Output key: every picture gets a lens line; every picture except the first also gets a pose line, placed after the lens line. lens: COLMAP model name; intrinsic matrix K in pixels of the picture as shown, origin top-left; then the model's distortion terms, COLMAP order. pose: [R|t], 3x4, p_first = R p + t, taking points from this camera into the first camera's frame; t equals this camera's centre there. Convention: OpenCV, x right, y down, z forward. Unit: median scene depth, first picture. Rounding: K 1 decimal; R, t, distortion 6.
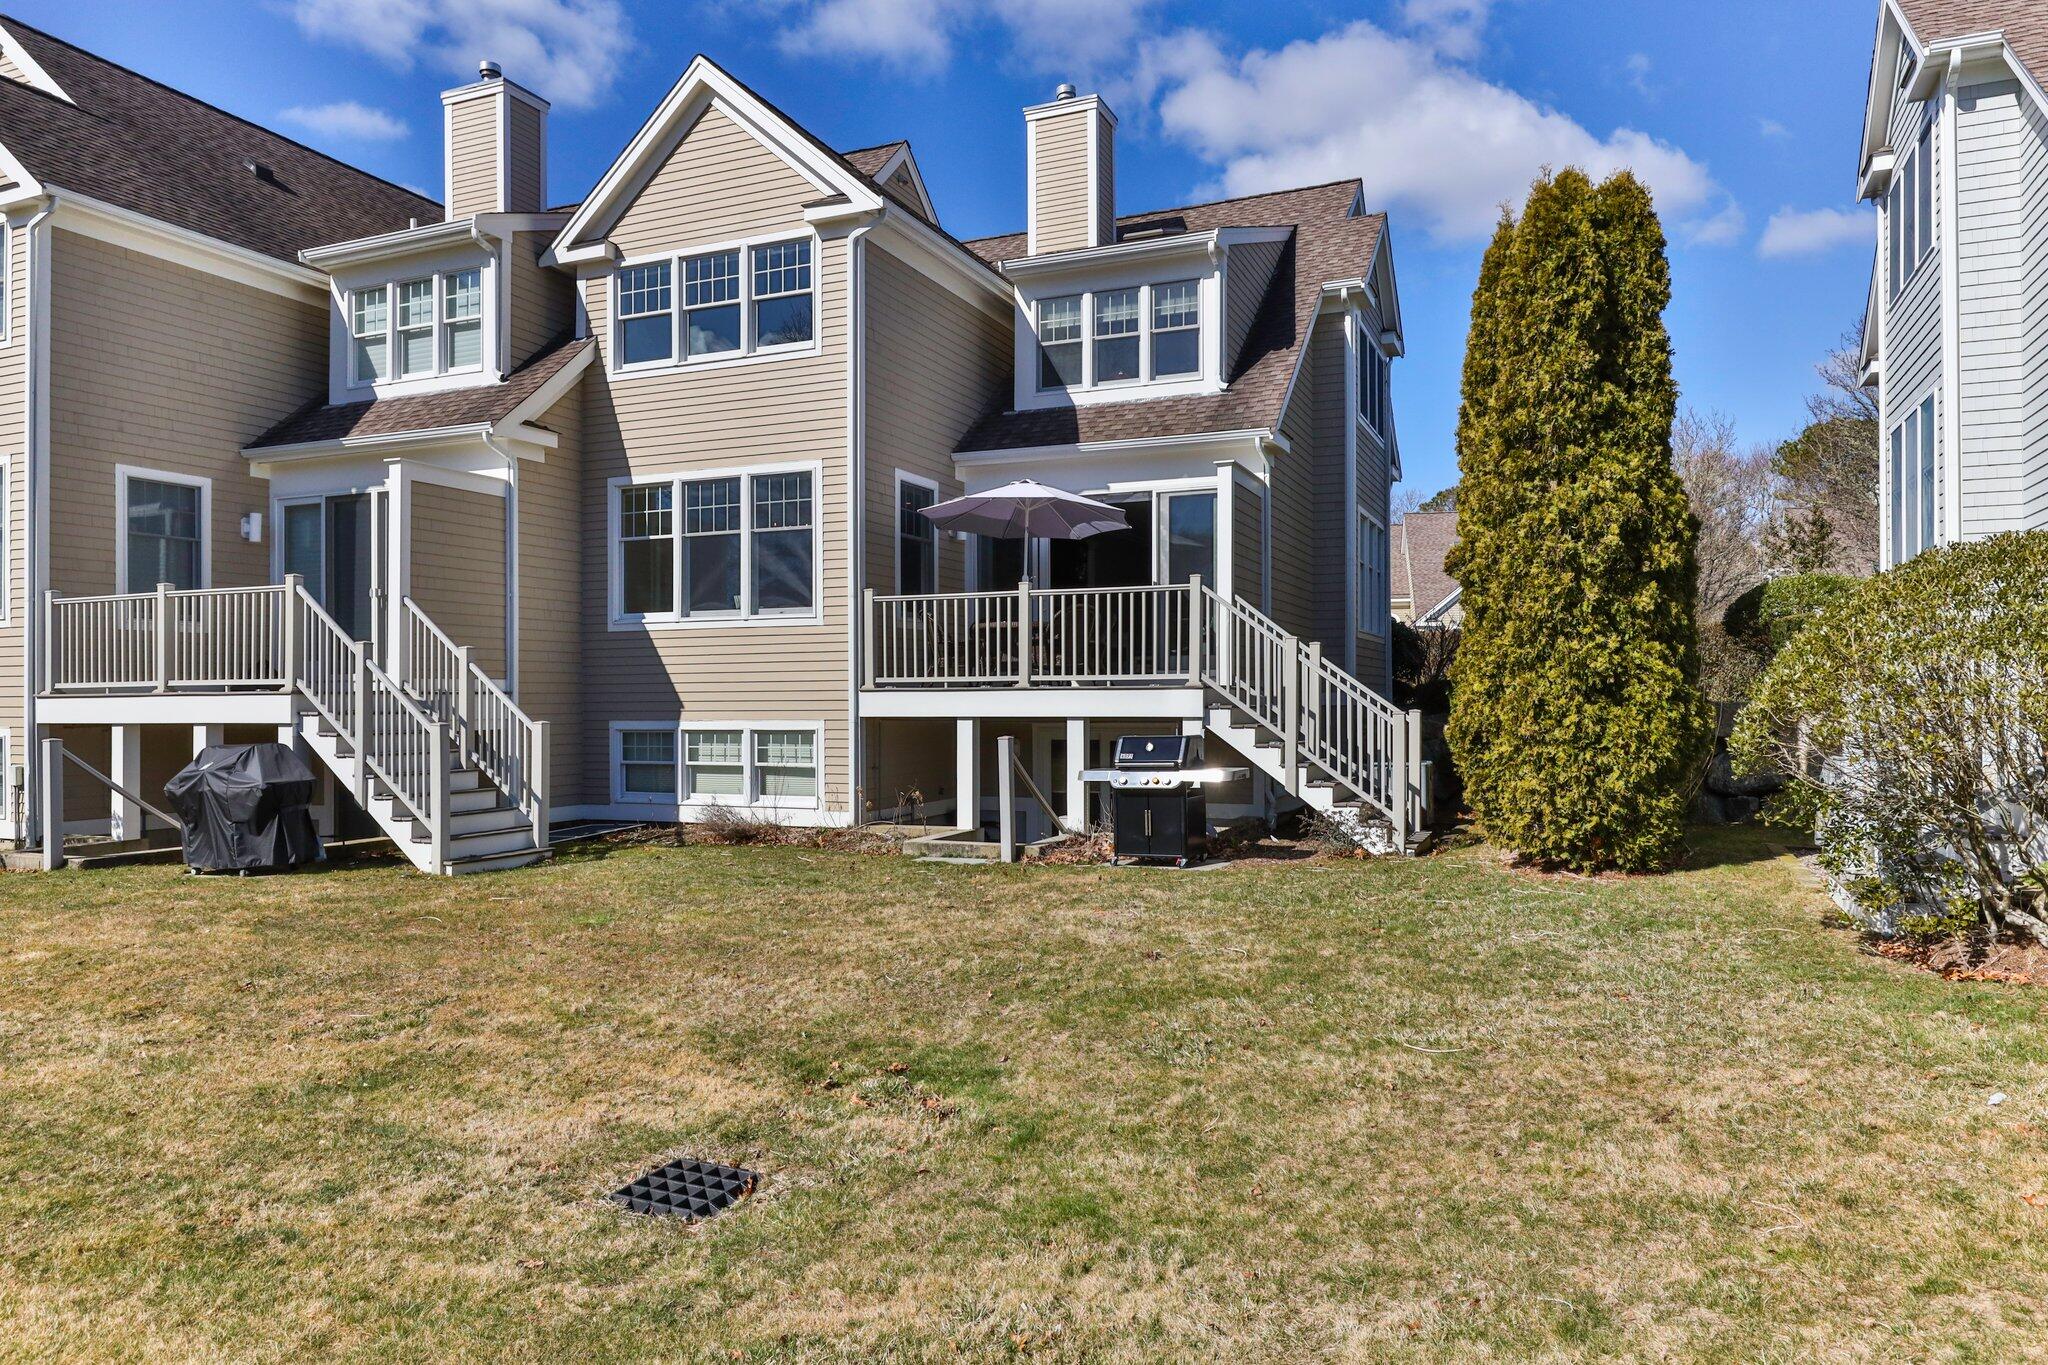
lens RADIAL K [[1312.0, 0, 1027.1], [0, 1312.0, 689.6], [0, 0, 1]] dist [0.017803, -0.001693]
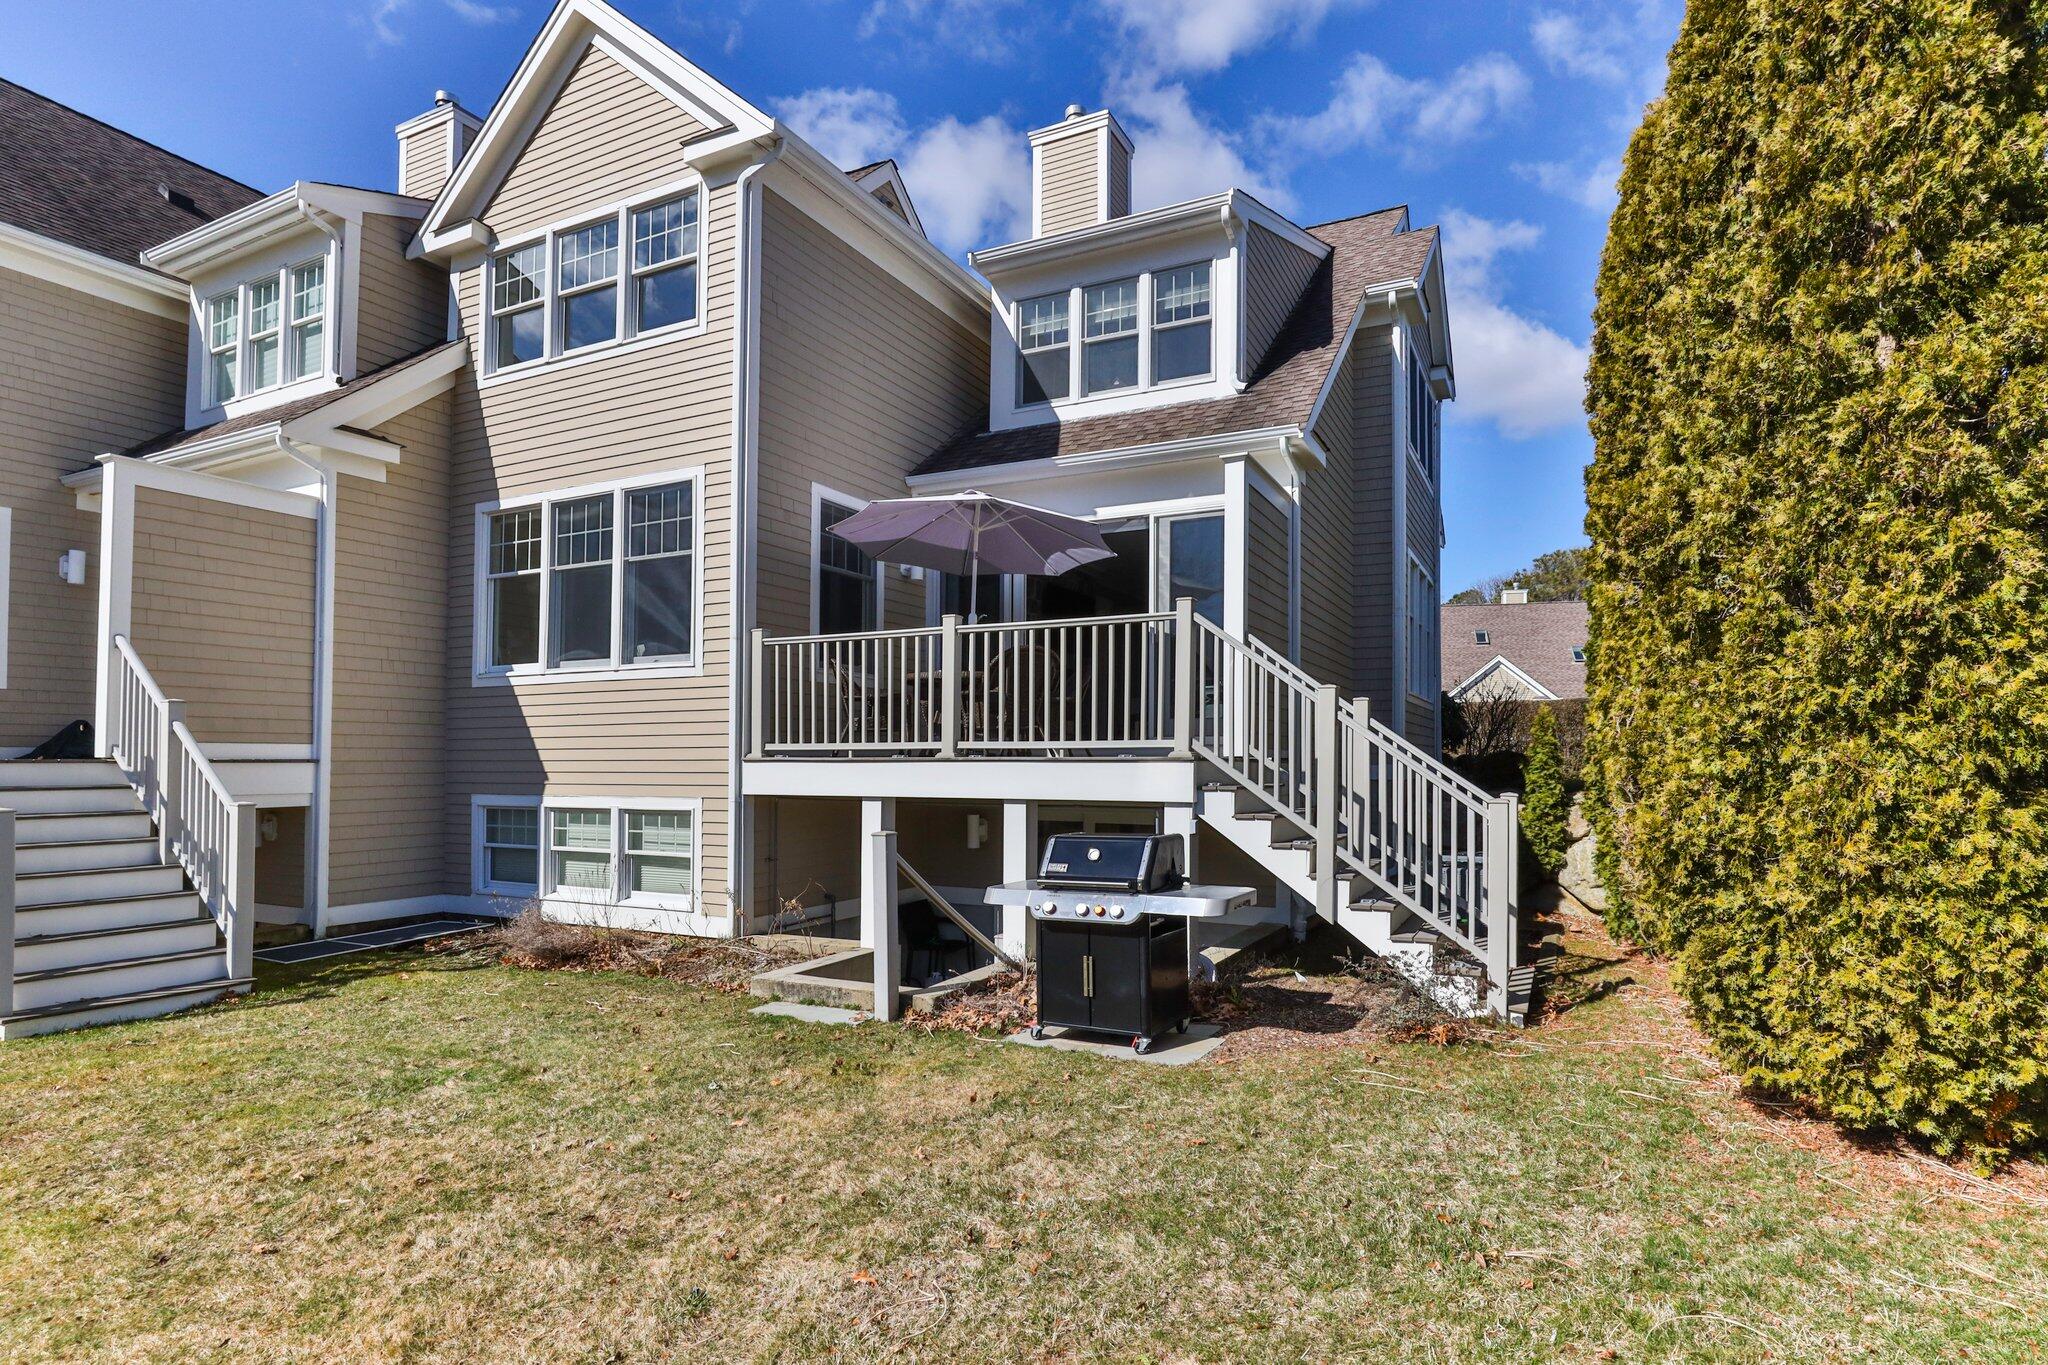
lens RADIAL K [[922.3, 0, 998.9], [0, 922.3, 747.9], [0, 0, 1]] dist [-0.003956, 0.002372]
pose [[0.989621, 0.004761, -0.143624, 0.097474], [-0.005666, 0.999967, -0.005890, -0.004289], [0.143591, 0.006643, 0.989615, 0.481086]]
